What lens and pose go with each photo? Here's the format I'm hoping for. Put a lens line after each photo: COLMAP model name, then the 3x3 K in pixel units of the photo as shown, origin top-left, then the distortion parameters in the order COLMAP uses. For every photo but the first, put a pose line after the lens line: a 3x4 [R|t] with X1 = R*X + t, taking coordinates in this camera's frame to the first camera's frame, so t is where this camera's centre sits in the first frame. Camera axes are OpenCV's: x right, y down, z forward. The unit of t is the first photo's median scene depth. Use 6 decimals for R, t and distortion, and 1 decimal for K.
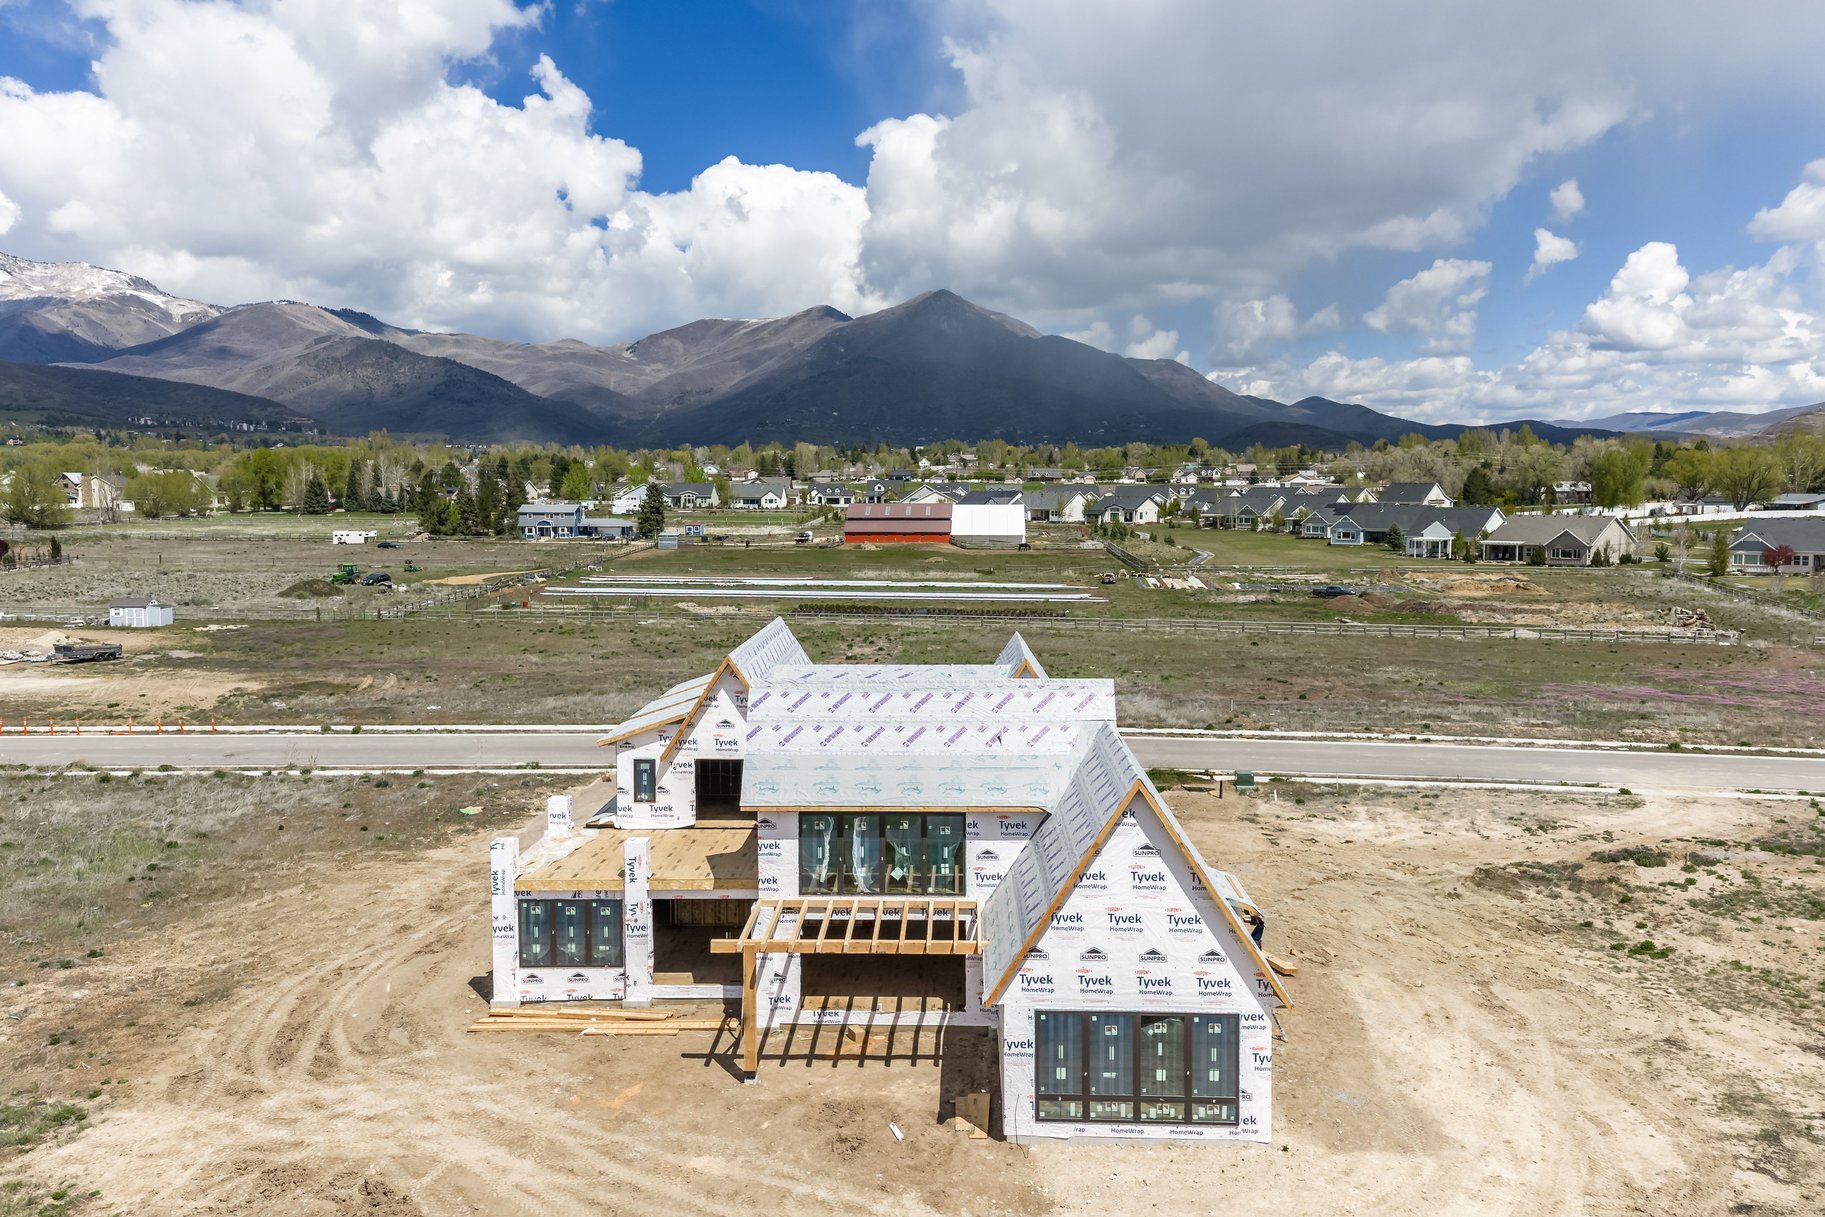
lens RADIAL K [[1500.6, 0, 911.8], [0, 1500.6, 633.7], [0, 0, 1]] dist [0.141367, -0.101161]
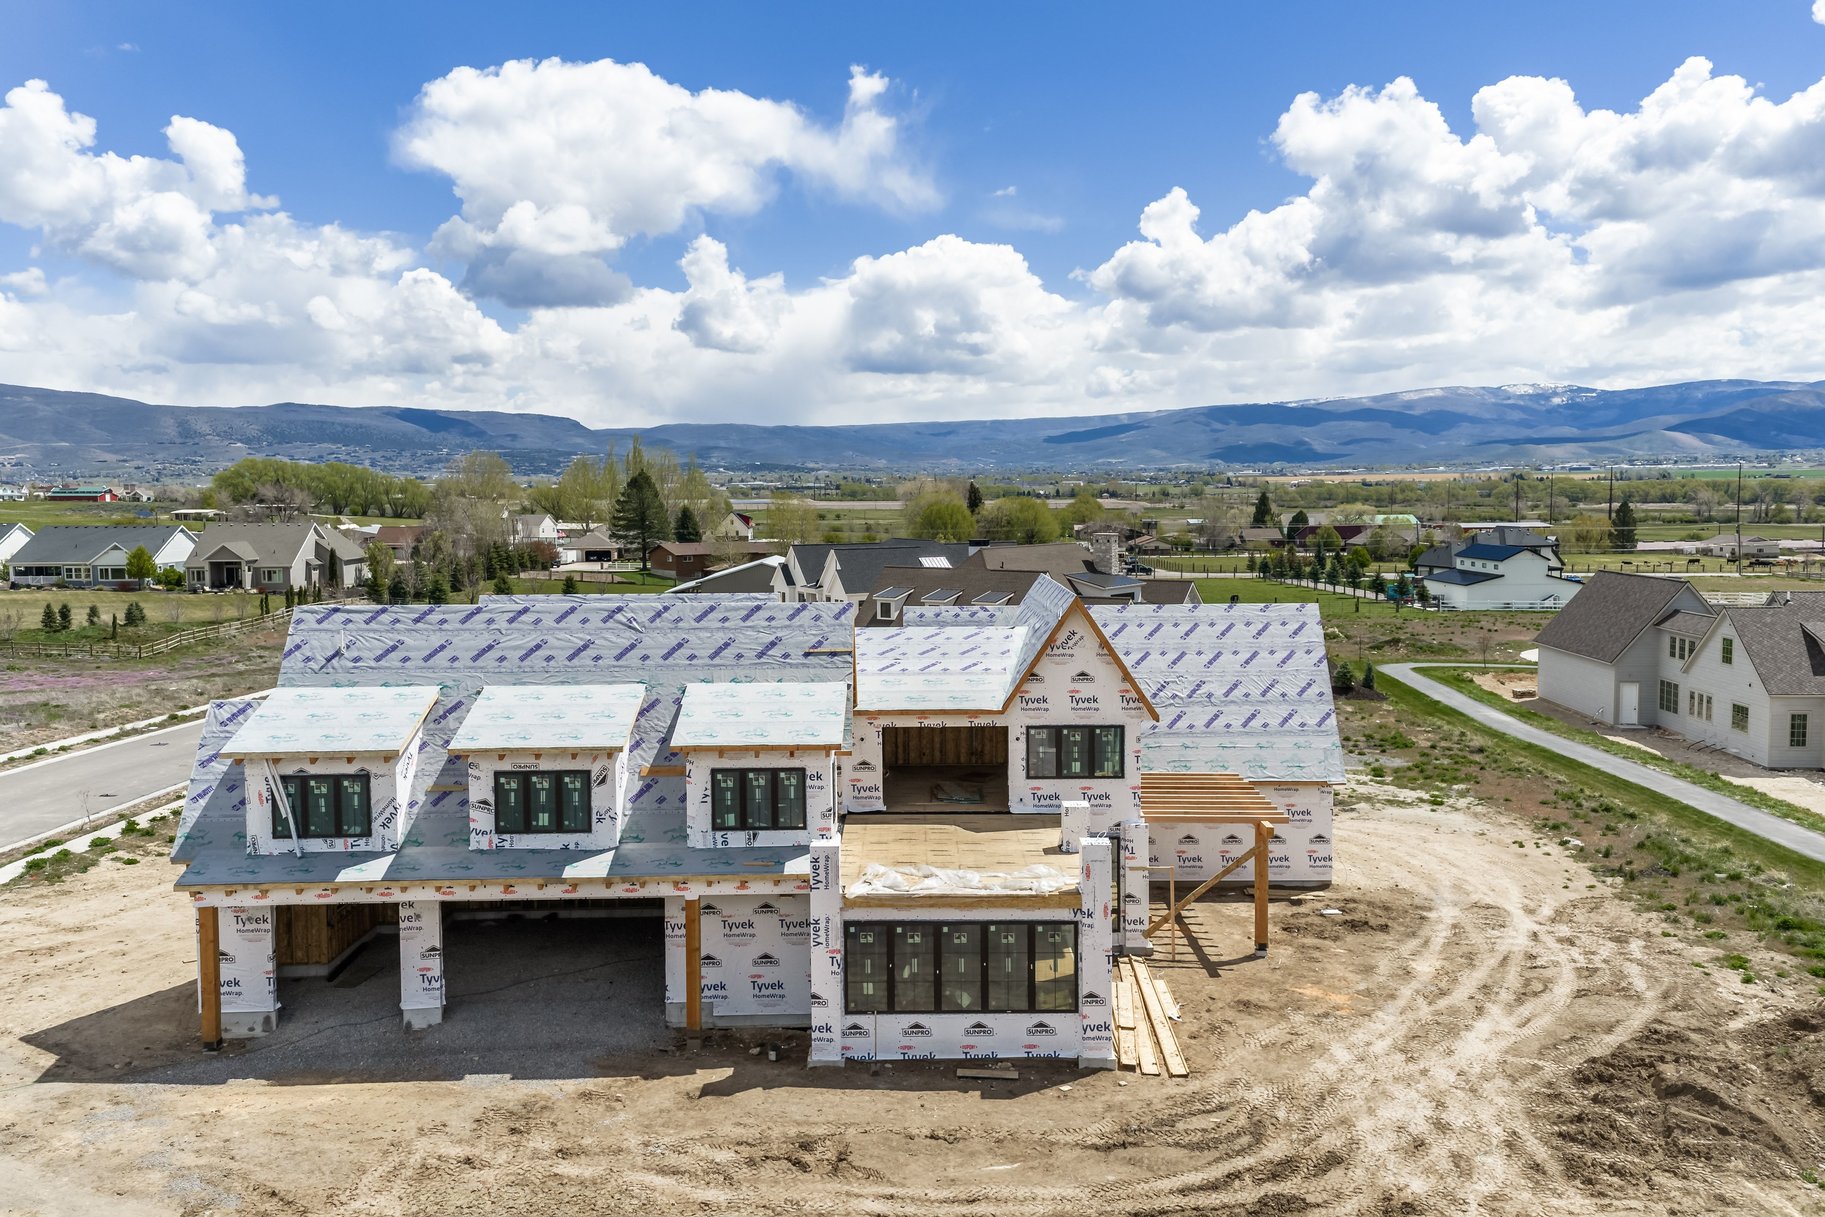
lens RADIAL K [[1519.1, 0, 912.5], [0, 1519.1, 608.5], [0, 0, 1]] dist [0.116966, -0.052579]
pose [[-0.039026, -0.075283, 0.996398, -0.147661], [0.110321, 0.990737, 0.079176, -0.006829], [-0.993130, 0.113013, -0.030359, 0.161984]]
